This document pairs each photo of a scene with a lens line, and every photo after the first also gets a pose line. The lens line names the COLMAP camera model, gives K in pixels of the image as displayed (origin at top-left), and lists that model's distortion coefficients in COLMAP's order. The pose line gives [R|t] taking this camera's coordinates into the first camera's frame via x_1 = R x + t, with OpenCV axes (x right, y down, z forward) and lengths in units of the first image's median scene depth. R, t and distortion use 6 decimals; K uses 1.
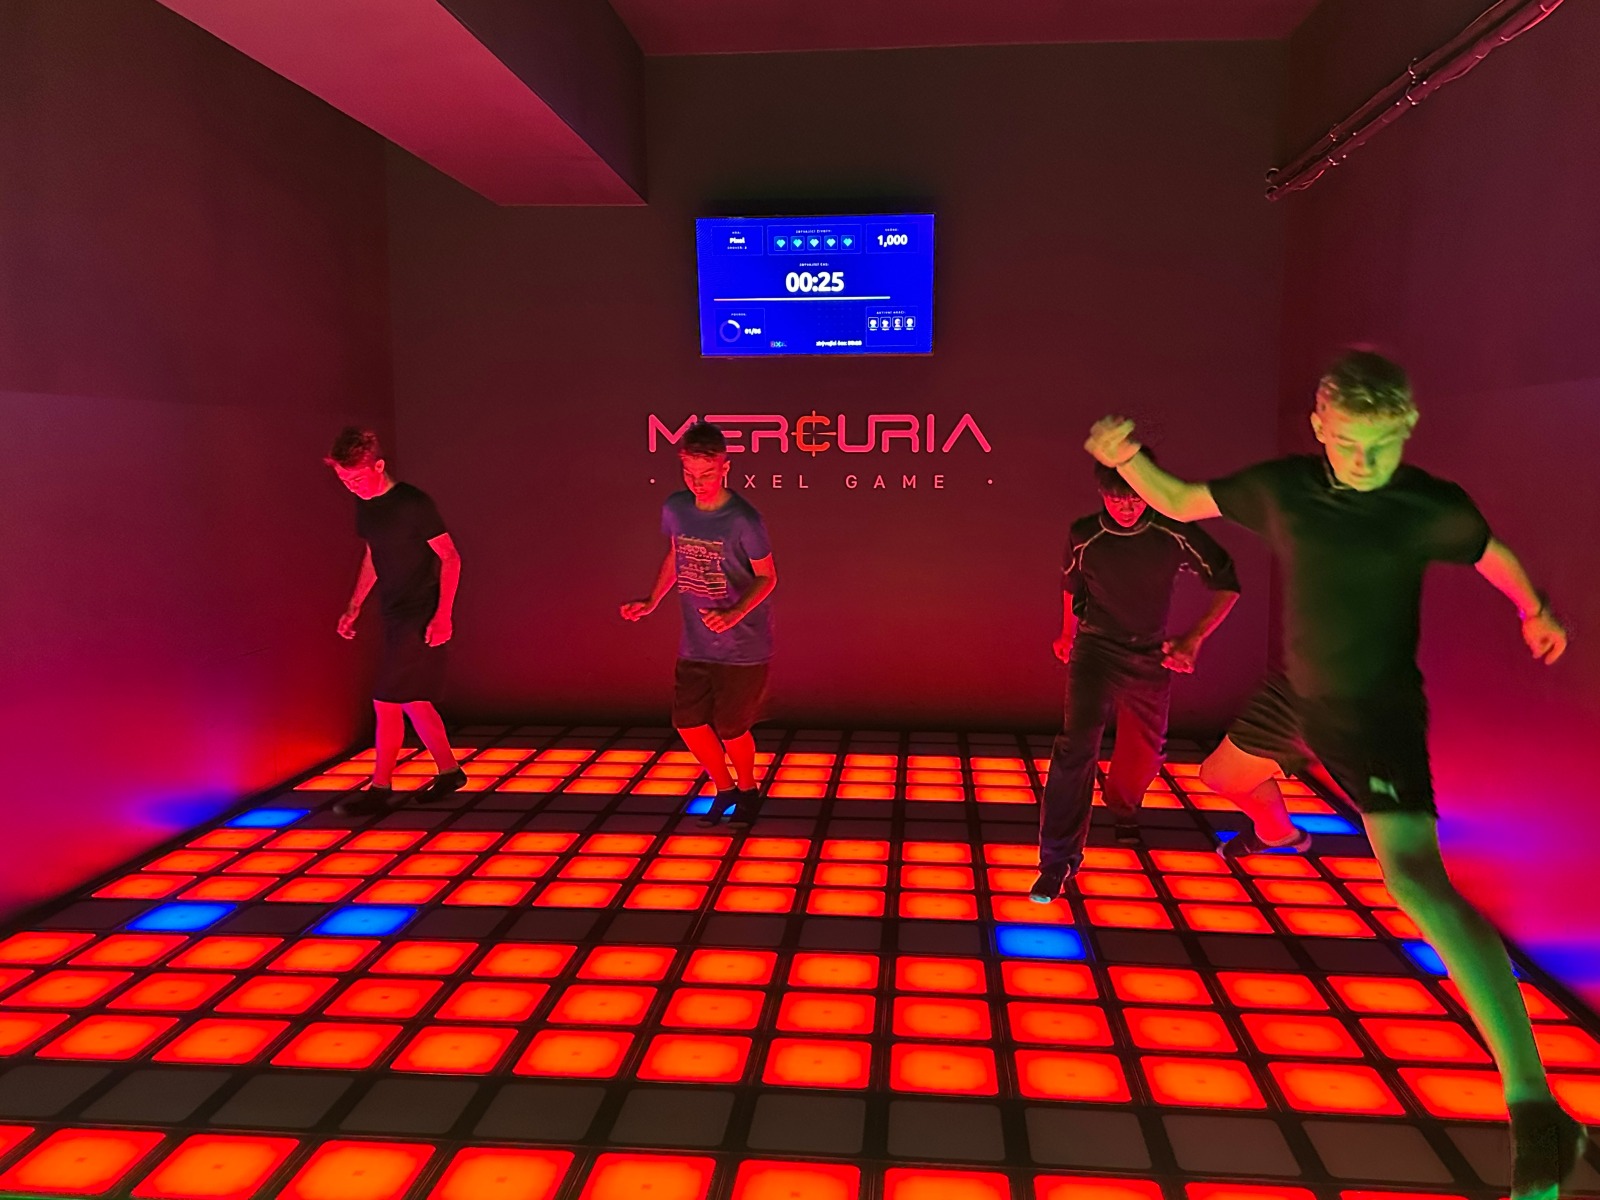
lens RADIAL K [[1526.6, 0, 801.2], [0, 1526.6, 555.6], [0, 0, 1]] dist [0.088105, 0.000000]
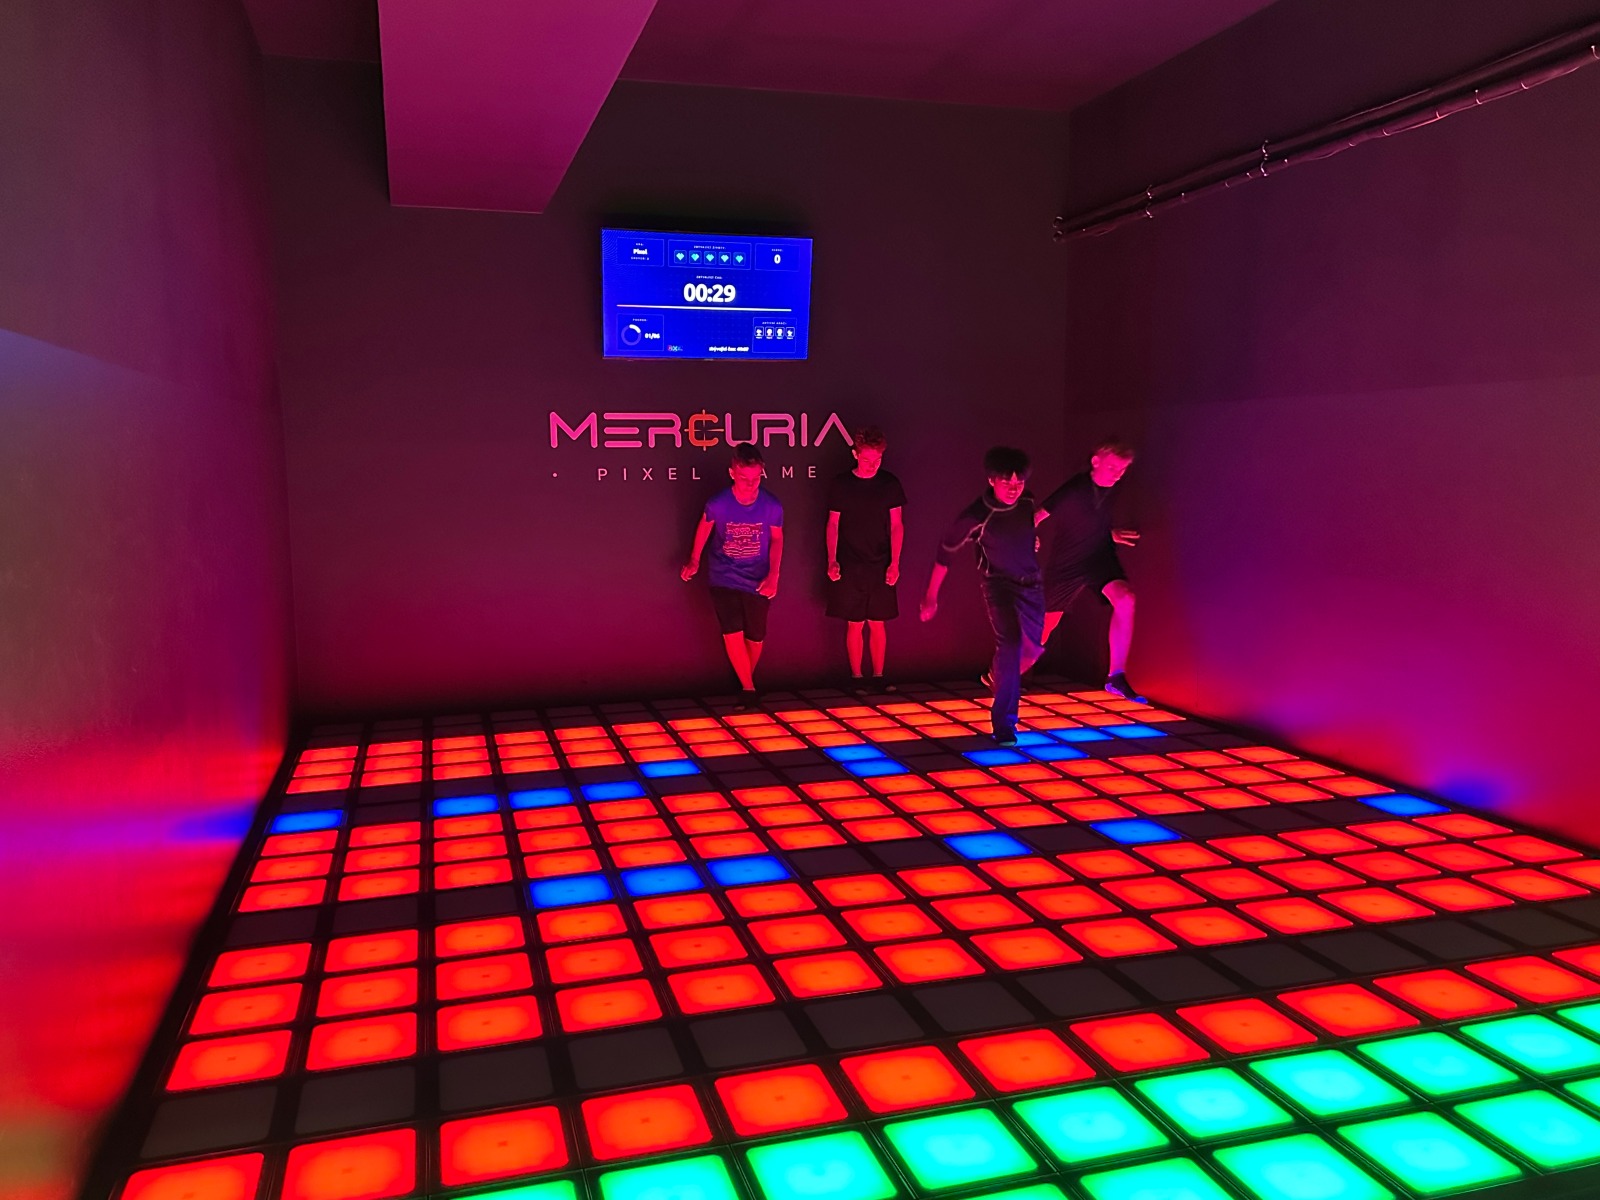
lens RADIAL K [[1364.9, 0, 824.4], [0, 1364.9, 573.4], [0, 0, 1]] dist [0.172434, -0.154362]
pose [[0.915752, -0.046026, 0.399098, -0.317512], [0.038307, 0.998893, 0.027301, 0.000748], [-0.399913, -0.009713, 0.916502, 0.046350]]
